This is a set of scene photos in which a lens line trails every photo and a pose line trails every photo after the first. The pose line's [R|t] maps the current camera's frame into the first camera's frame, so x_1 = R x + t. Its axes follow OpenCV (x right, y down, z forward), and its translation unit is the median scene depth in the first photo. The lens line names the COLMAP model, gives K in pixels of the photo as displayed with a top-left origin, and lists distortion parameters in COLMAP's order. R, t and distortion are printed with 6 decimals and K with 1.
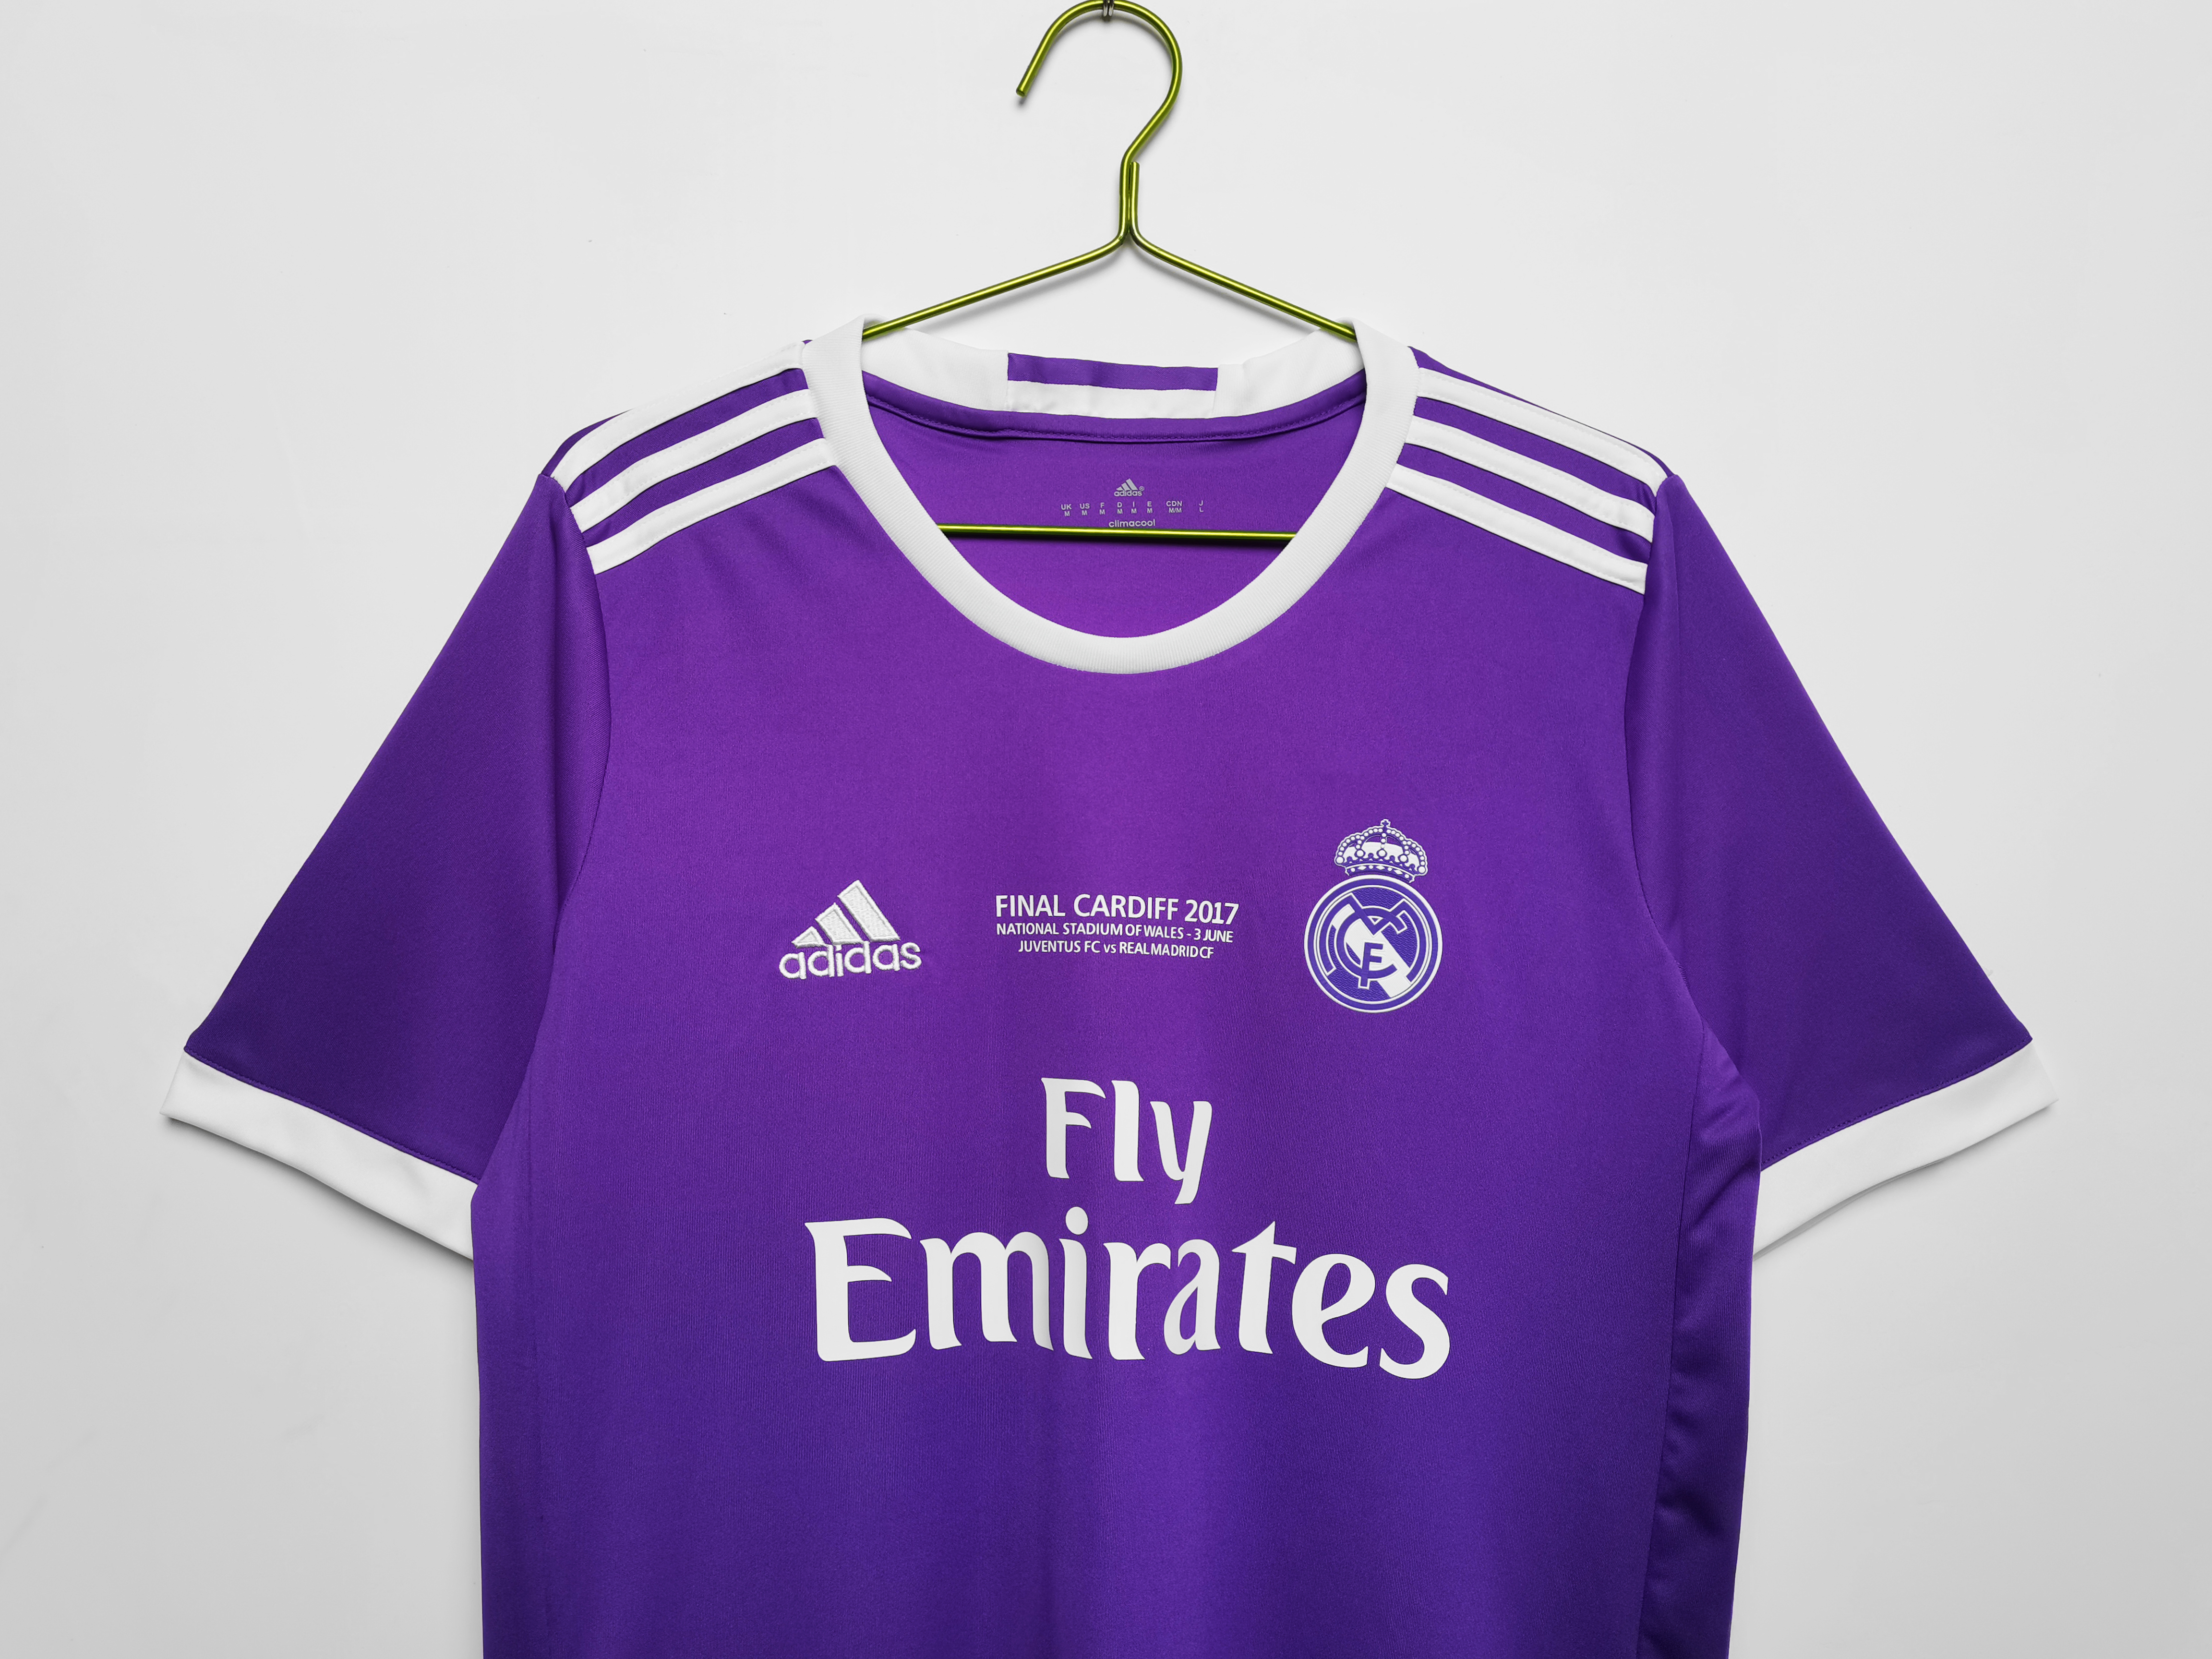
lens RADIAL K [[1669.0, 0, 1101.6], [0, 1669.0, 883.3], [0, 0, 1]] dist [-0.011015, -0.004369]
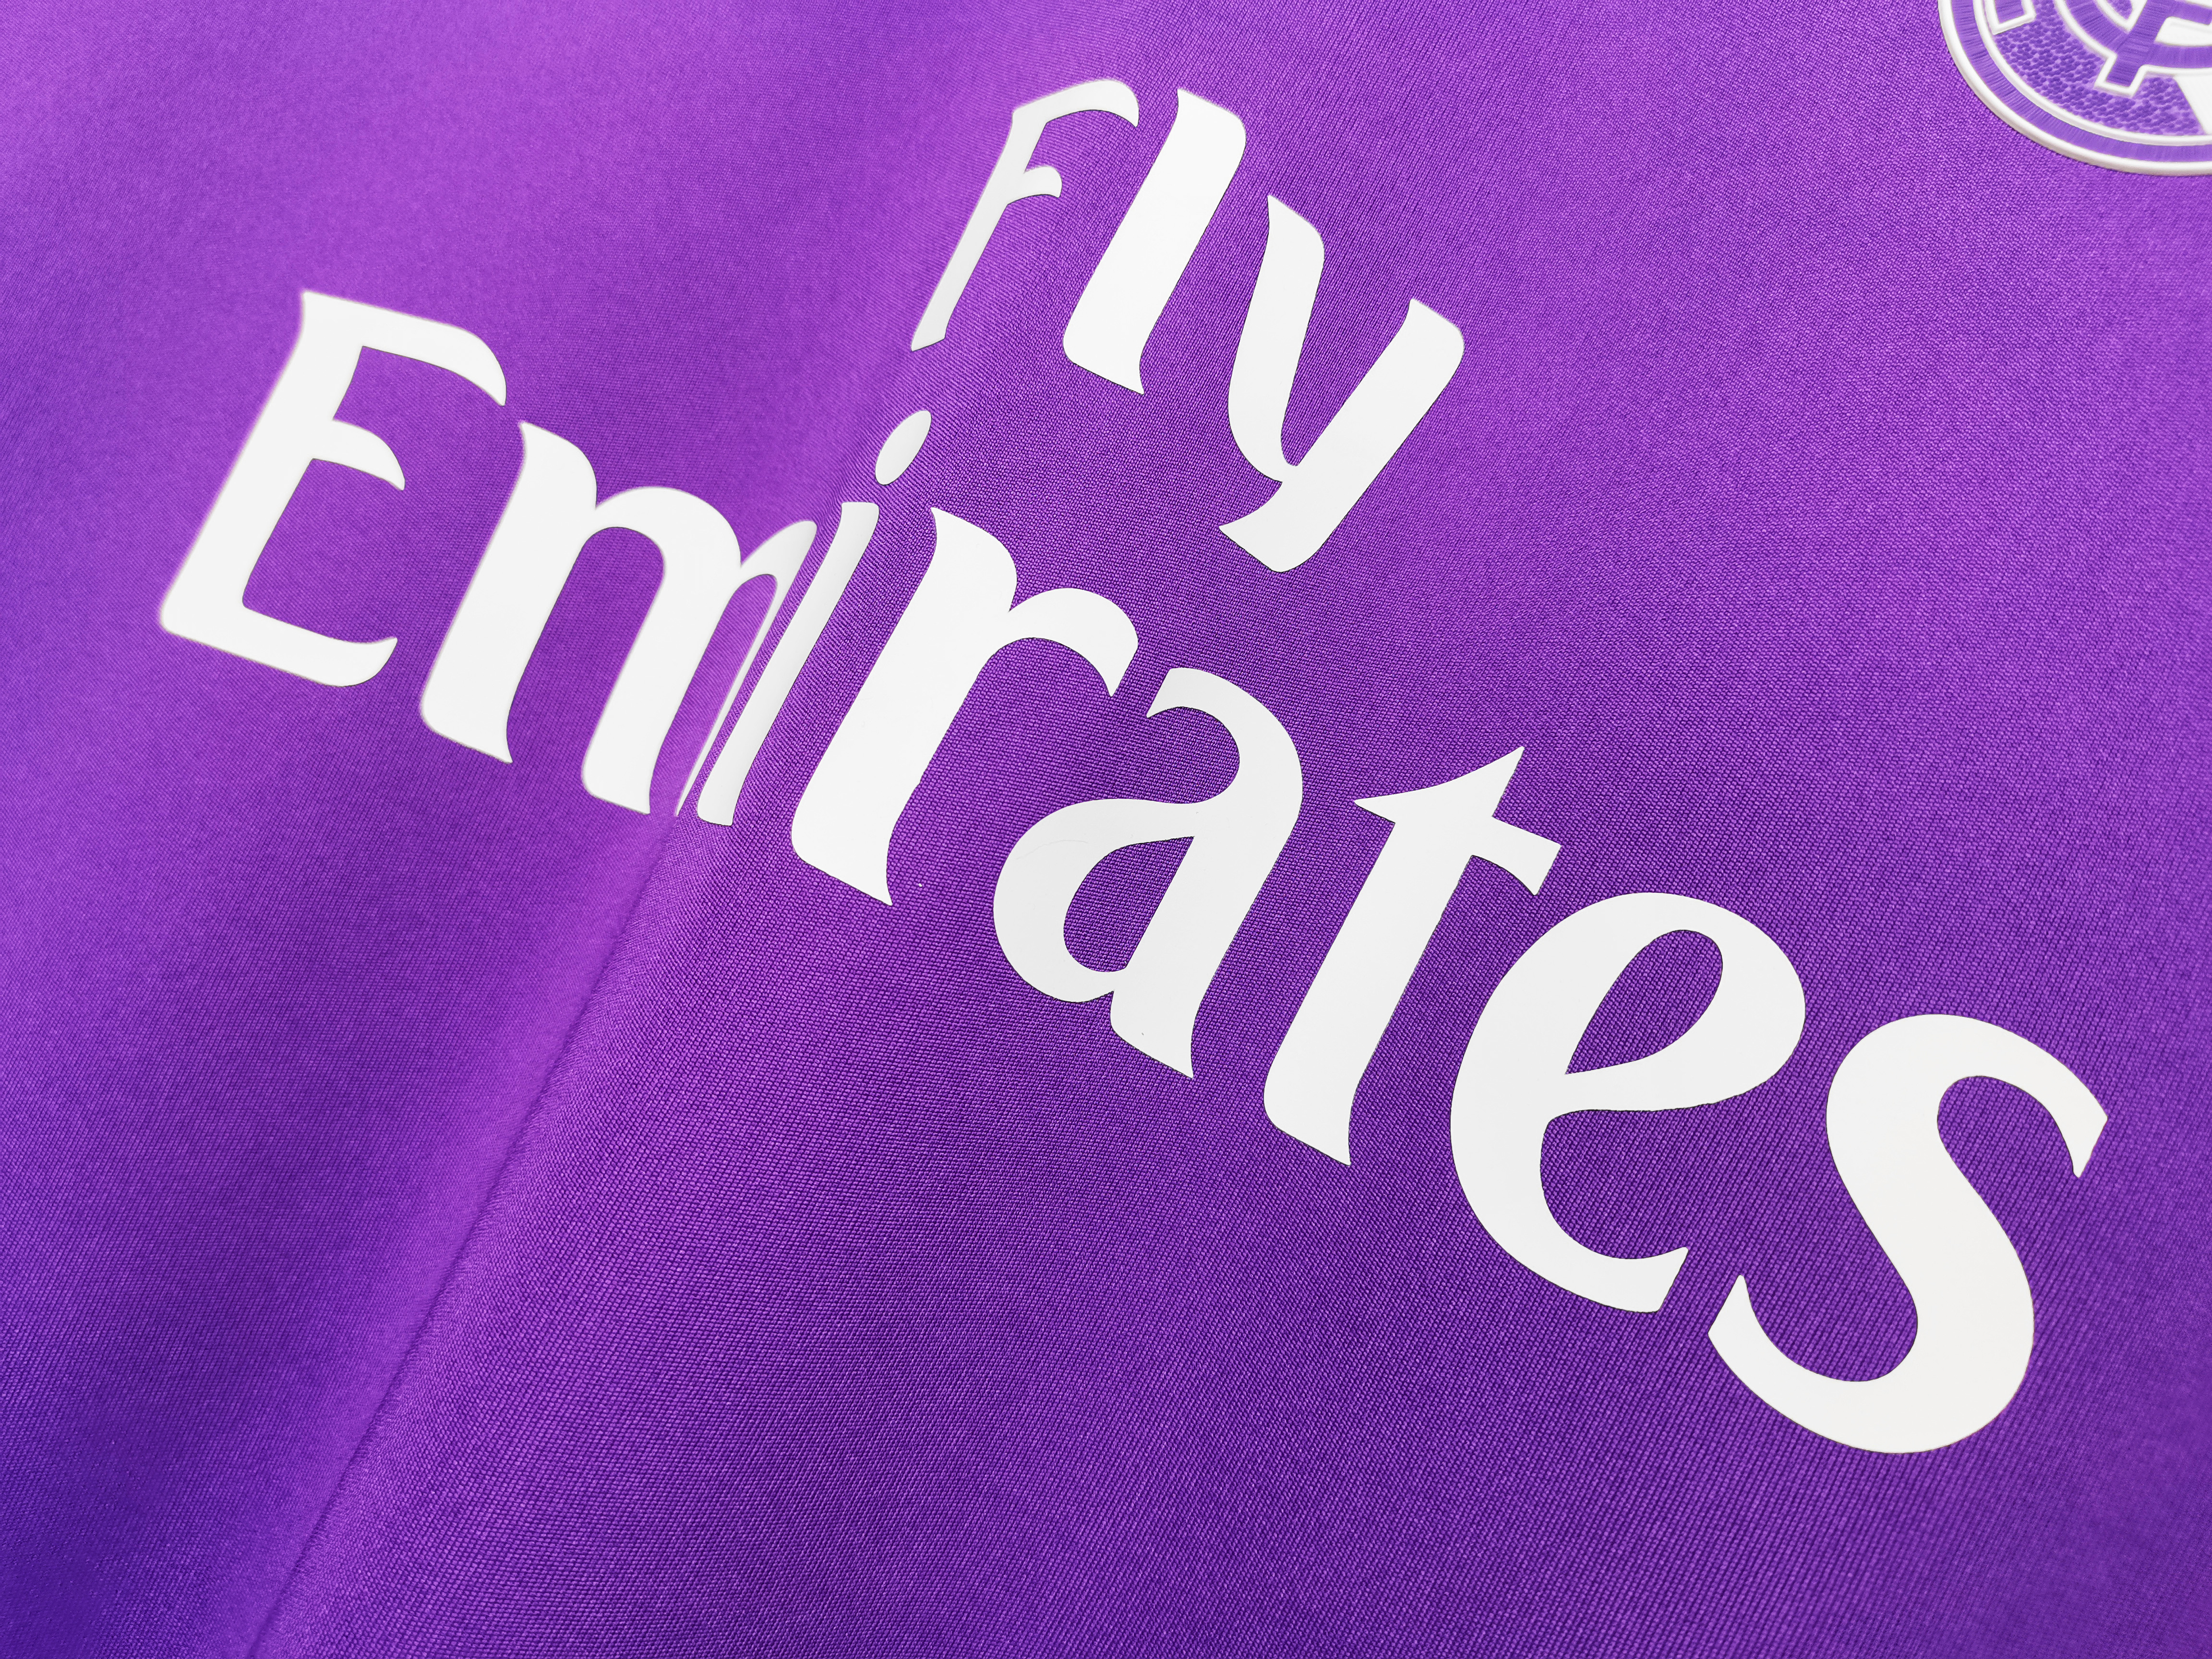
lens RADIAL K [[1669.0, 0, 1101.6], [0, 1669.0, 883.3], [0, 0, 1]] dist [-0.011015, -0.004369]
pose [[0.875460, 0.338086, -0.345351, 0.148250], [-0.391926, 0.914761, -0.098010, 0.283377], [0.282778, 0.221155, 0.933342, 0.711865]]
